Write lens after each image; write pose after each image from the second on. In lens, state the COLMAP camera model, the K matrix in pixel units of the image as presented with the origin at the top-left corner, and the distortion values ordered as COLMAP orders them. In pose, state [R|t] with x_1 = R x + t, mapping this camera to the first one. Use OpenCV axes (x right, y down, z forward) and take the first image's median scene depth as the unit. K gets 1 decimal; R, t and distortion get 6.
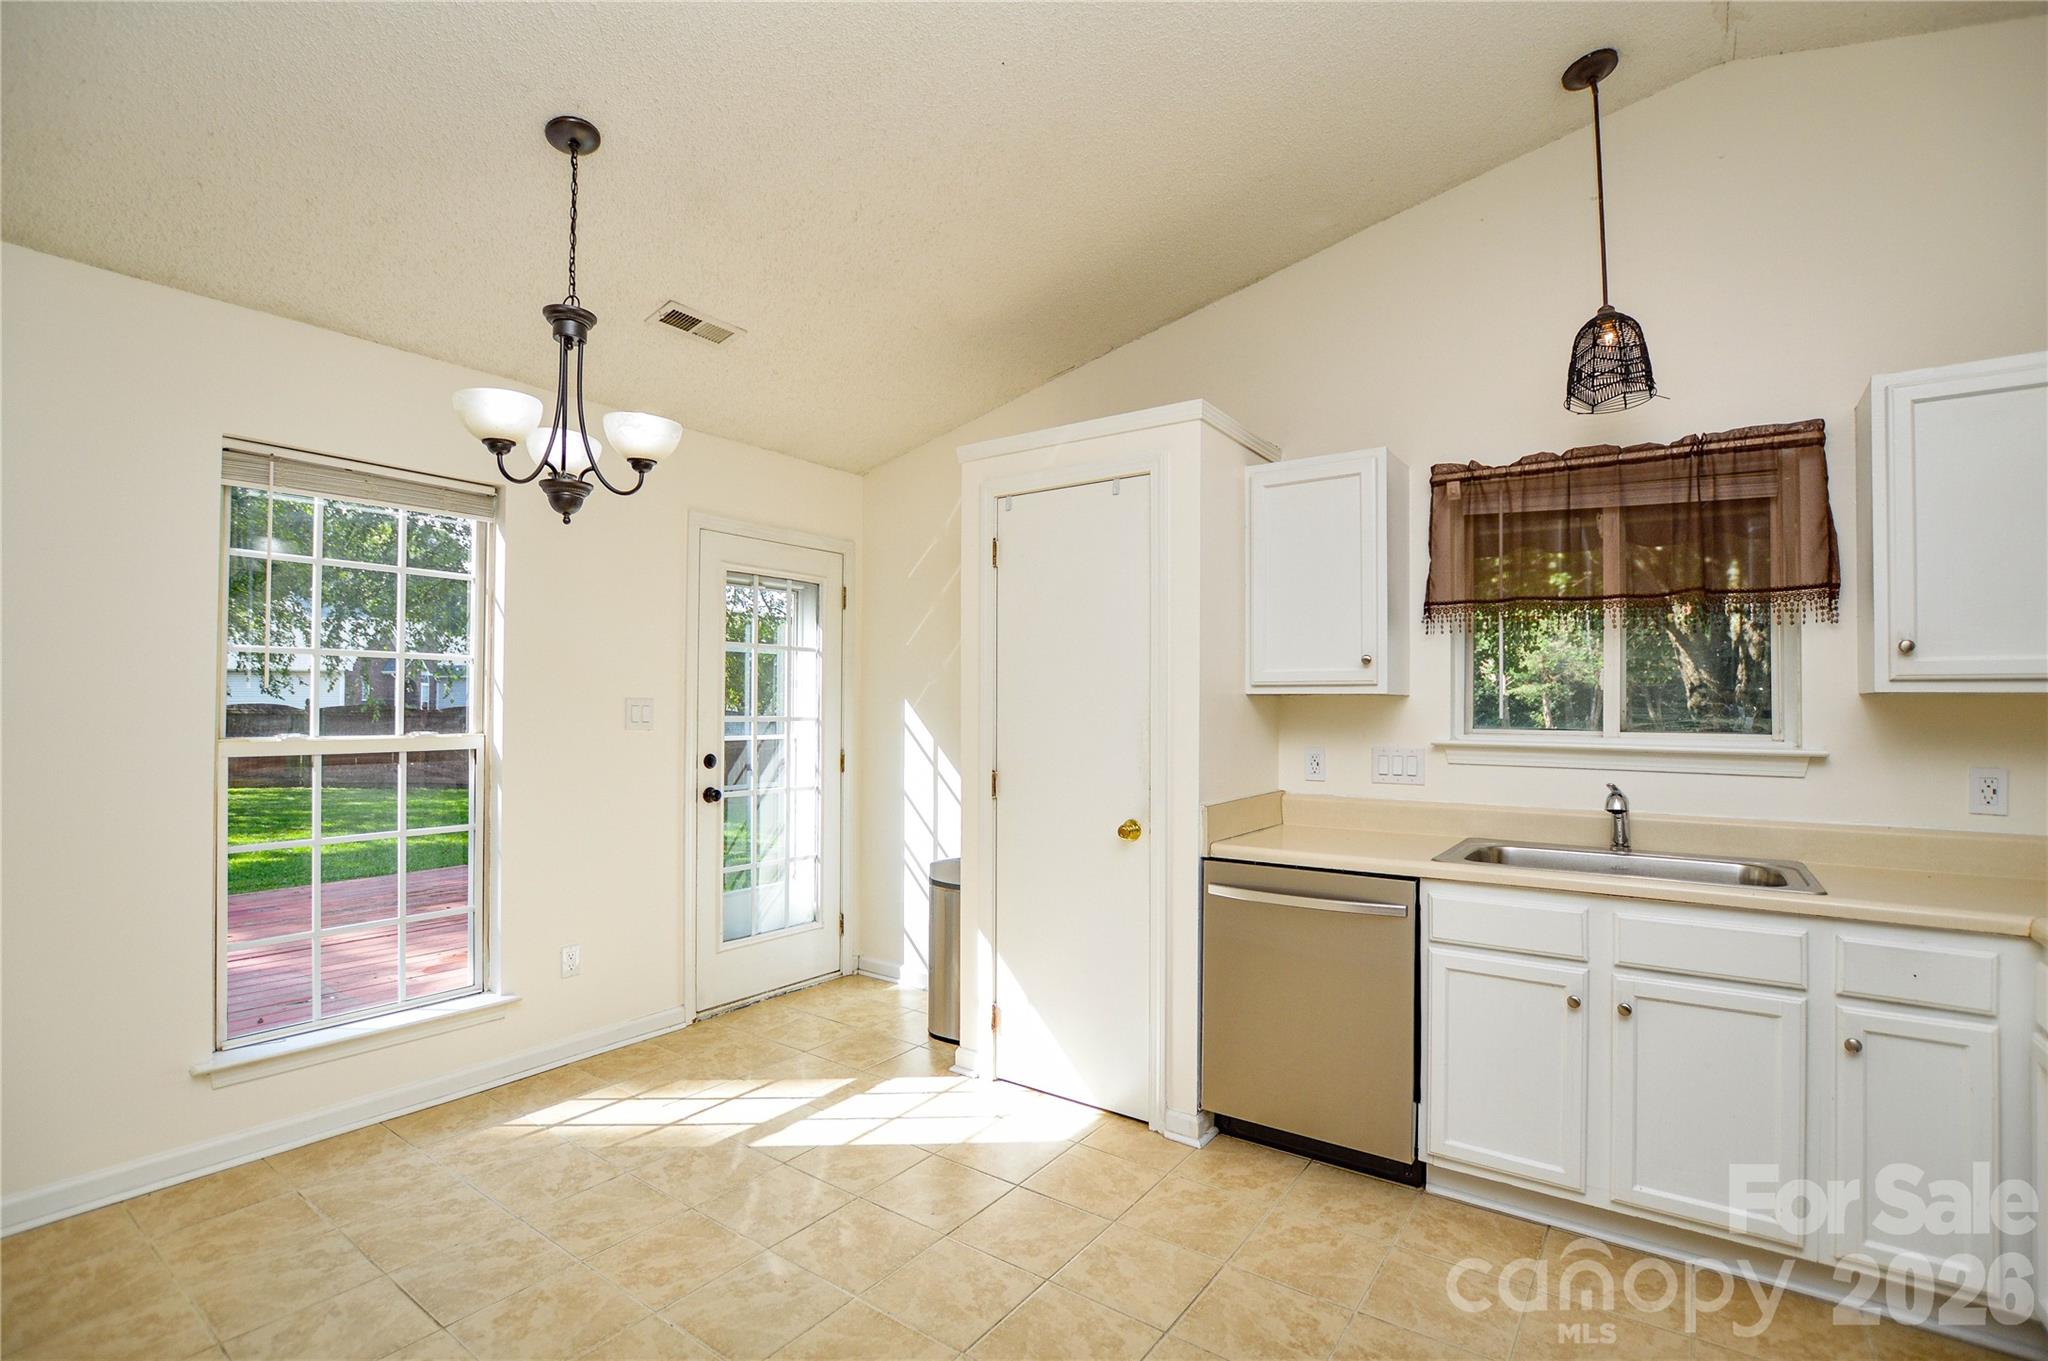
lens RADIAL K [[916.5, 0, 1017.8], [0, 916.5, 678.2], [0, 0, 1]] dist [-0.029858, 0.000424]
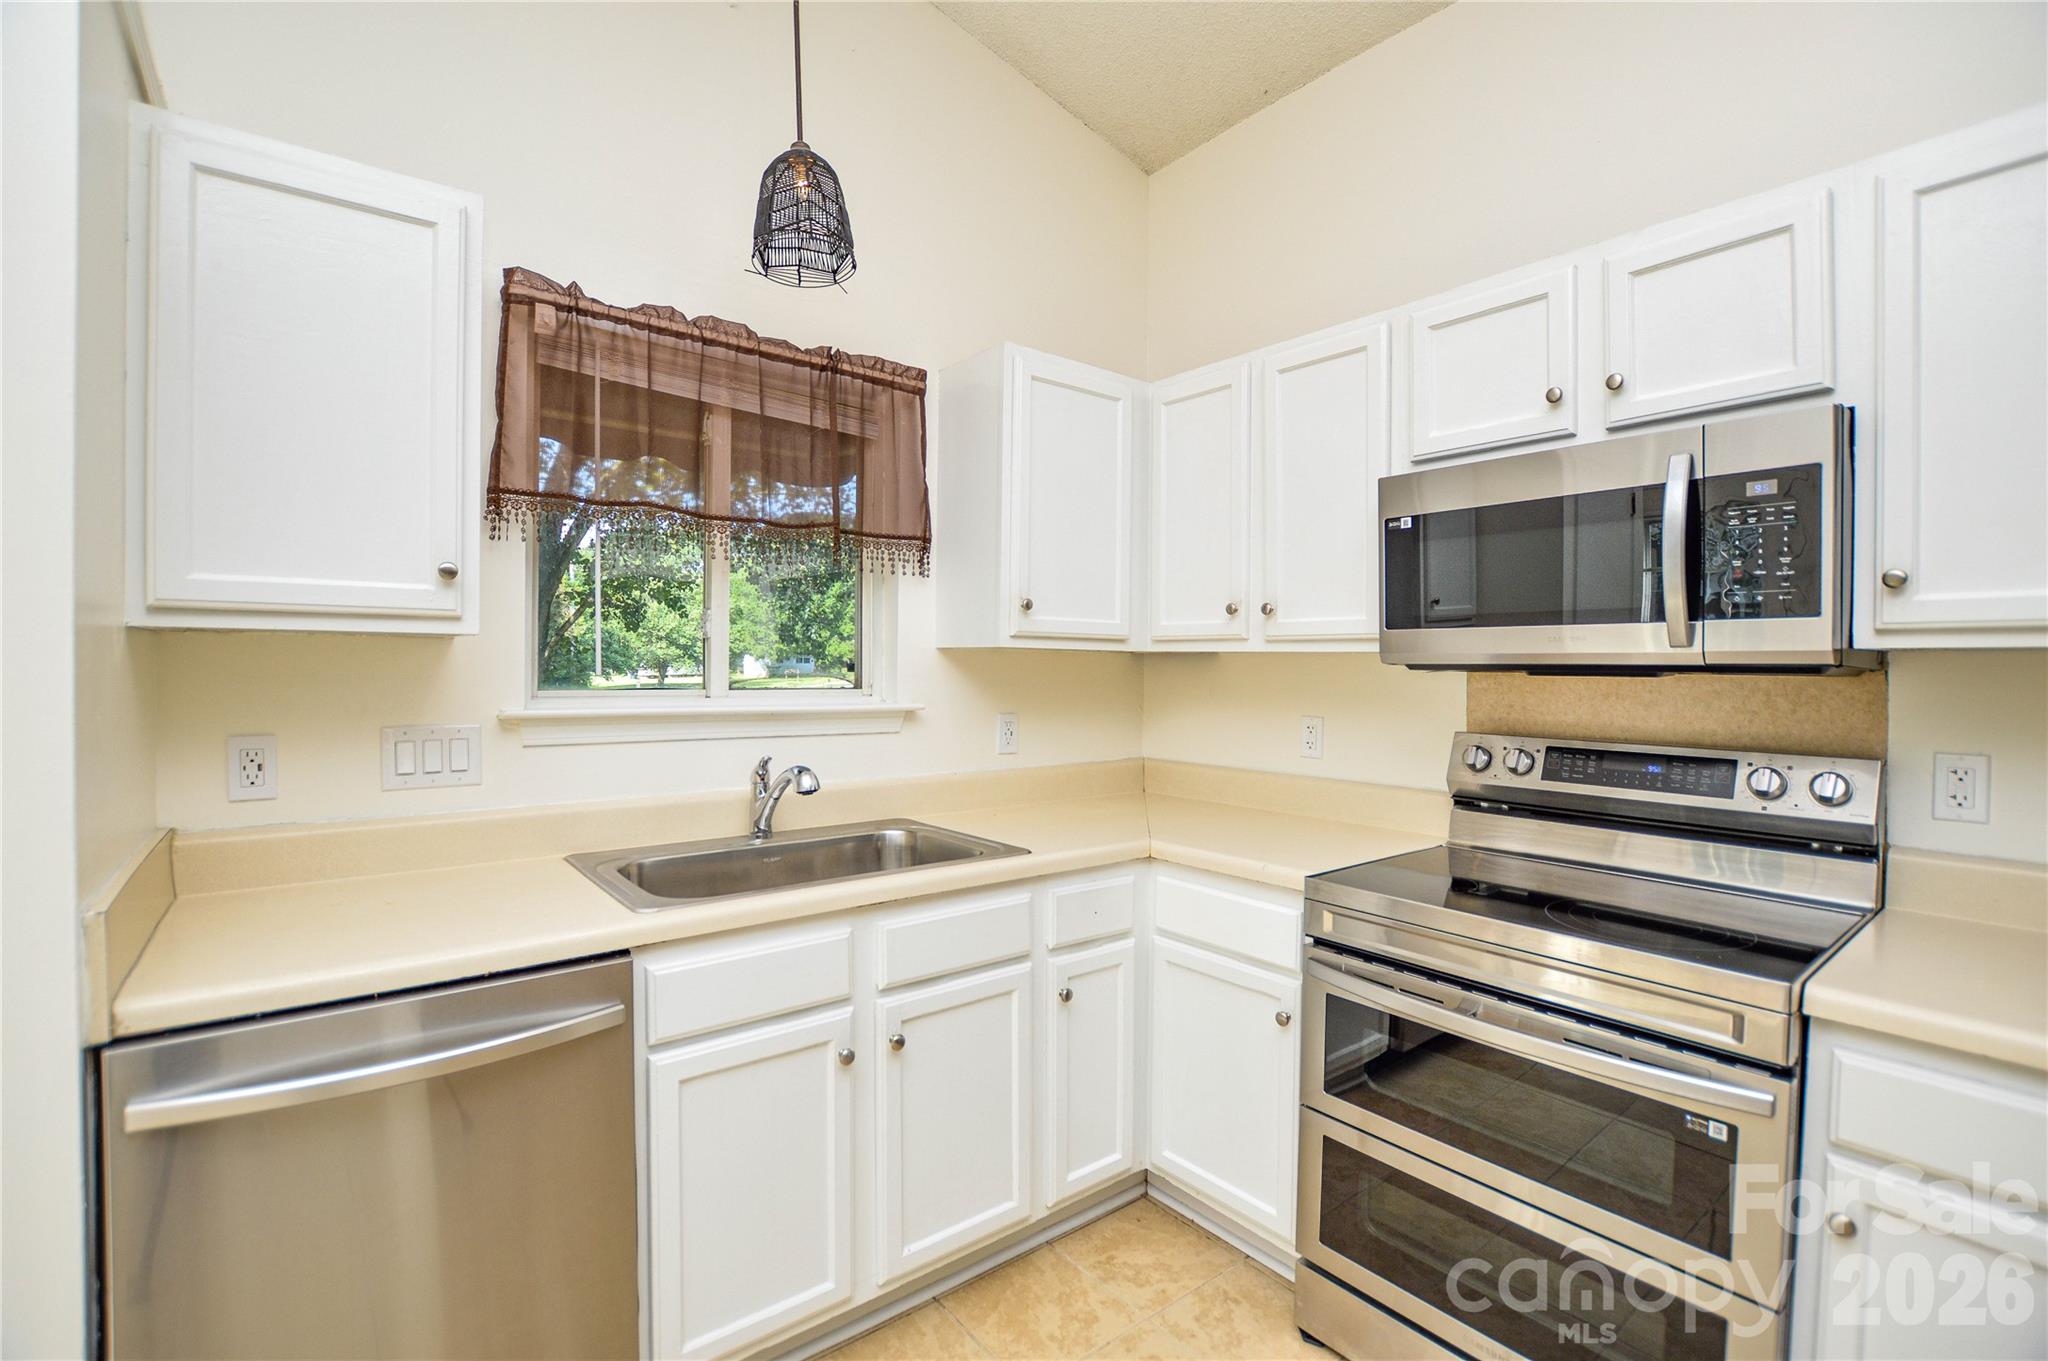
lens RADIAL K [[916.5, 0, 1017.8], [0, 916.5, 678.2], [0, 0, 1]] dist [-0.029858, 0.000424]
pose [[0.272330, -0.017264, 0.962049, -0.052173], [-0.034184, 0.999034, 0.027604, 0.018855], [-0.961596, -0.040404, 0.271477, 0.580065]]
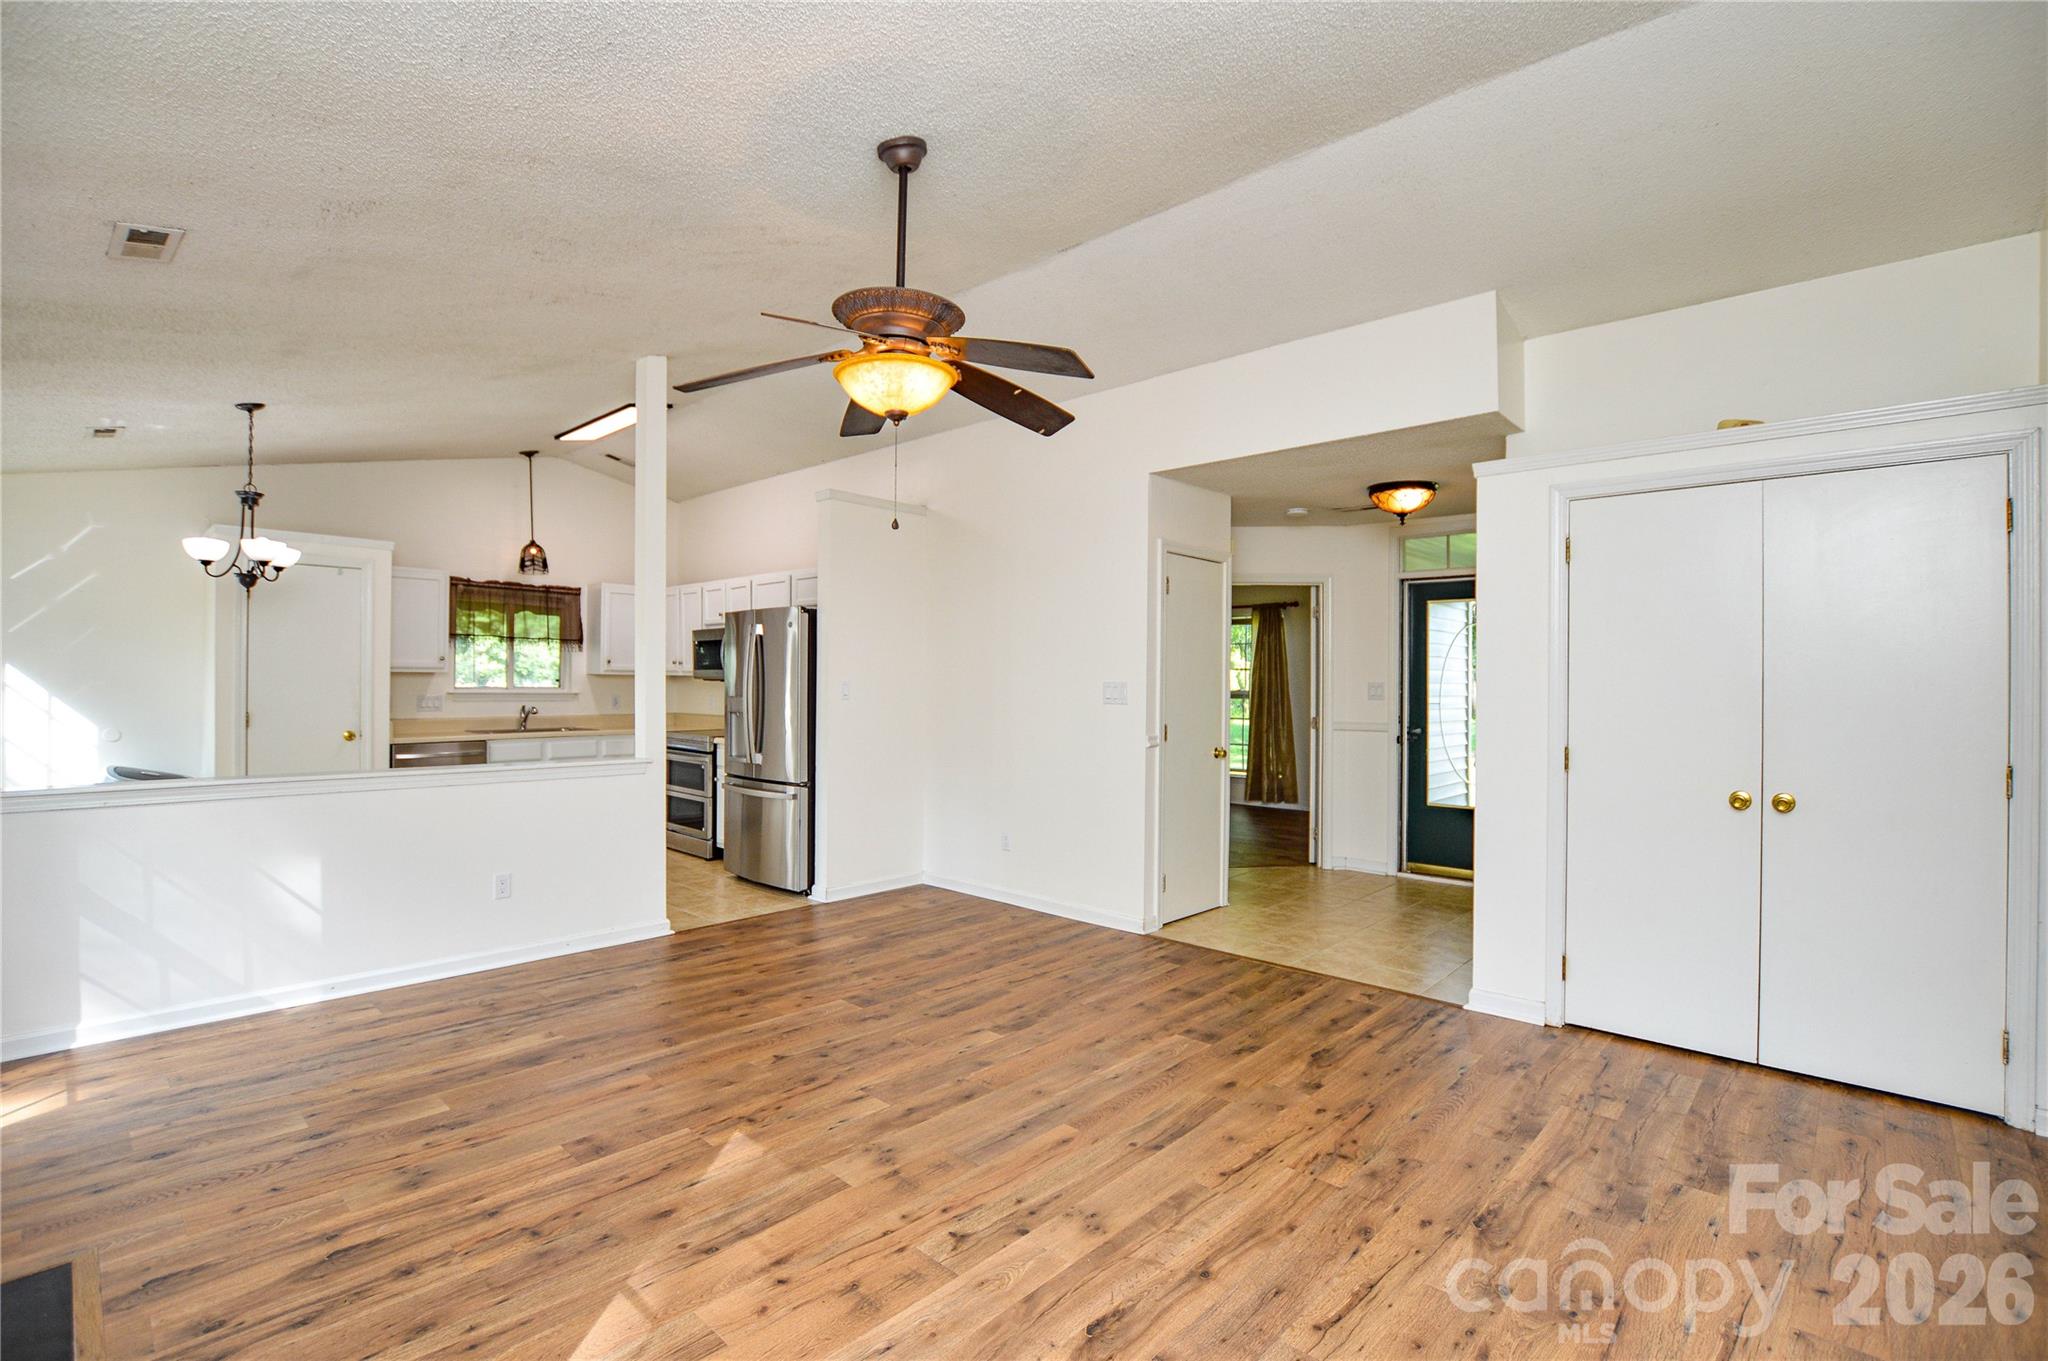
lens RADIAL K [[916.5, 0, 1017.8], [0, 916.5, 678.2], [0, 0, 1]] dist [-0.029858, 0.000424]
pose [[0.112700, -0.002298, 0.993626, -2.026683], [-0.035644, 0.999344, 0.006354, -0.041980], [-0.992990, -0.036133, 0.112544, -0.869670]]
